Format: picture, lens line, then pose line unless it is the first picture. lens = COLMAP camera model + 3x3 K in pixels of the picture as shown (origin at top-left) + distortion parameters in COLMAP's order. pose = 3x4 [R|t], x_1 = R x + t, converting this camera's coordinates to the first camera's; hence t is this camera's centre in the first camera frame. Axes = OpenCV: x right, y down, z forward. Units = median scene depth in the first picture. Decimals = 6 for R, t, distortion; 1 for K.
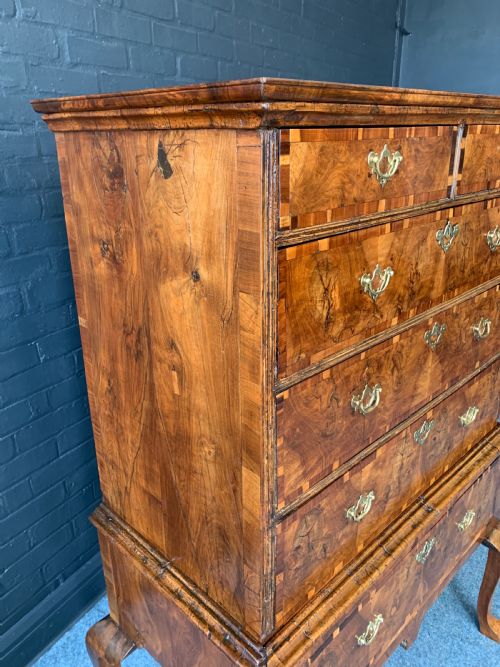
lens RADIAL K [[508.4, 0, 249.9], [0, 508.4, 329.2], [0, 0, 1]] dist [0.083557, -0.147885]
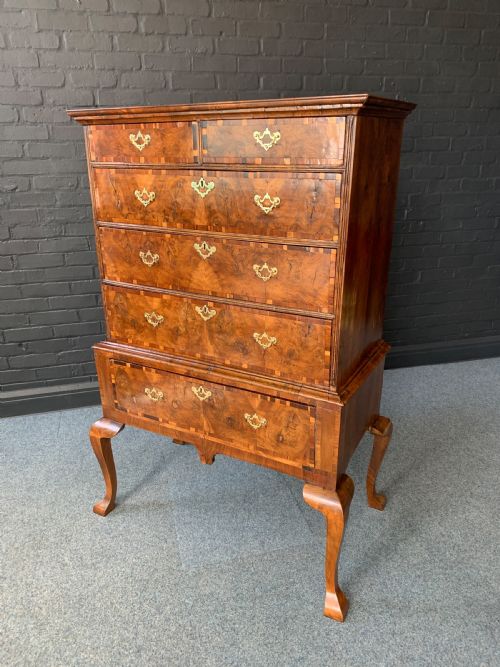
lens RADIAL K [[503.9, 0, 250.0], [0, 503.9, 333.5], [0, 0, 1]] dist [0.175737, -0.507307]
pose [[0.290071, 0.353448, -0.889344, 2.227448], [-0.332711, 0.908576, 0.252573, -0.233660], [0.897308, 0.222630, 0.381148, 0.646151]]
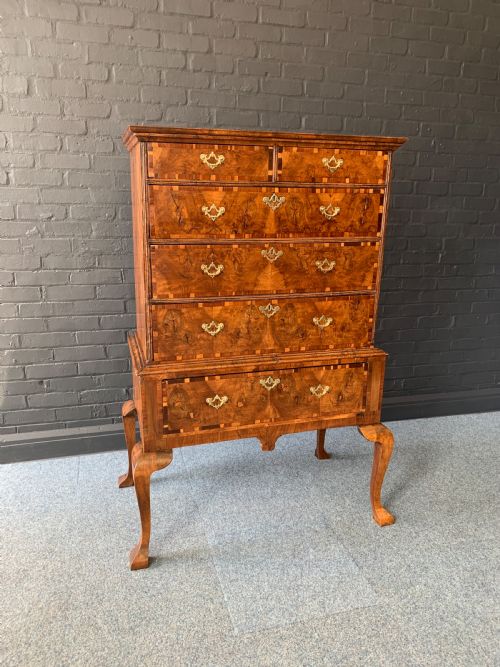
lens RADIAL K [[503.9, 0, 250.0], [0, 503.9, 333.5], [0, 0, 1]] dist [0.175737, -0.507307]
pose [[0.878555, 0.149801, -0.453543, 1.368520], [-0.194310, 0.979514, -0.052872, 0.481012], [0.436332, 0.134579, 0.889665, -0.800576]]
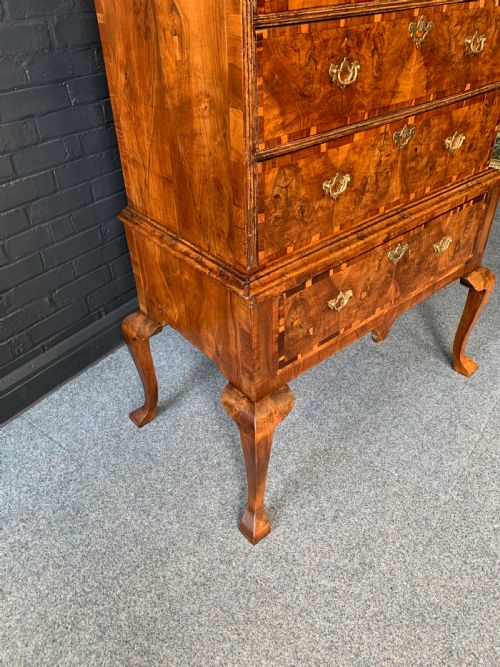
lens RADIAL K [[508.6, 0, 251.6], [0, 508.6, 336.1], [0, 0, 1]] dist [0.040821, -0.066064]
pose [[0.996802, 0.044104, -0.066636, 0.121311], [-0.023372, 0.958340, 0.284672, 0.375178], [0.076415, -0.282205, 0.956306, -0.268103]]
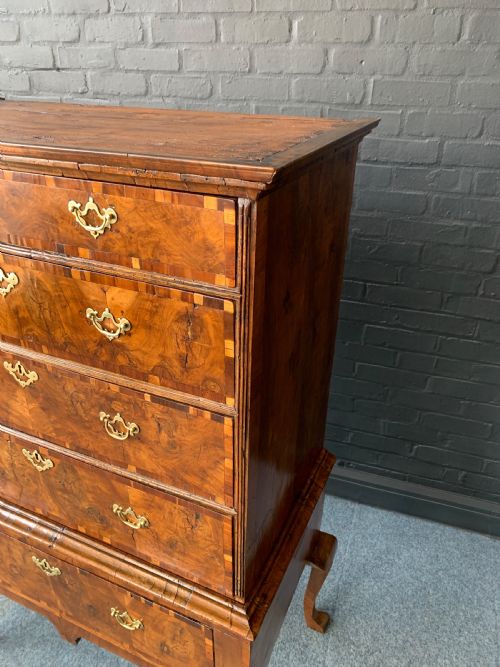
lens RADIAL K [[508.4, 0, 249.9], [0, 508.4, 329.2], [0, 0, 1]] dist [0.083557, -0.147885]
pose [[0.361879, 0.455220, -0.813523, 1.441087], [-0.343089, 0.876453, 0.337818, -0.611618], [0.866795, 0.156861, 0.473350, 1.028132]]
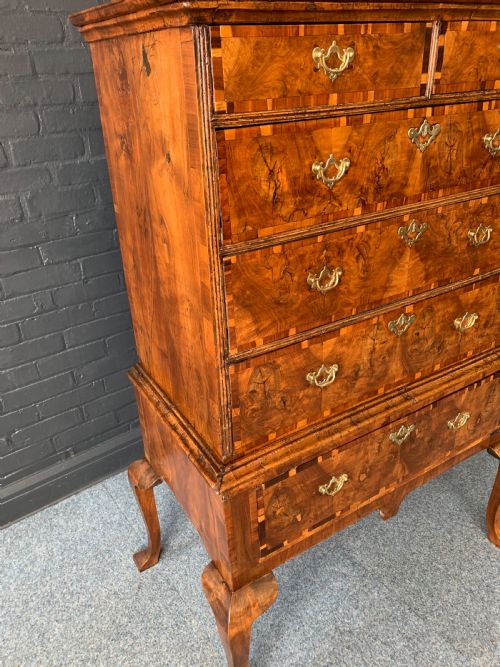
lens RADIAL K [[510.8, 0, 251.3], [0, 510.8, 330.4], [0, 0, 1]] dist [0.019631, -0.004014]
pose [[0.972236, 0.086484, -0.217434, 0.321636], [-0.059875, 0.990205, 0.126128, 0.114982], [0.226212, -0.109607, 0.967892, -0.167566]]
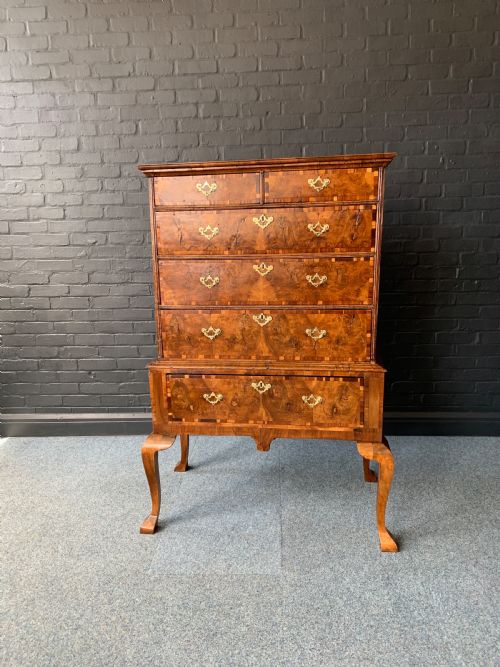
lens RADIAL K [[503.9, 0, 250.0], [0, 503.9, 333.5], [0, 0, 1]] dist [0.175737, -0.507307]
pose [[0.599283, 0.167089, -0.782905, 2.303842], [-0.270944, 0.962593, -0.001958, 0.329980], [0.753292, 0.213297, 0.622138, -0.335715]]
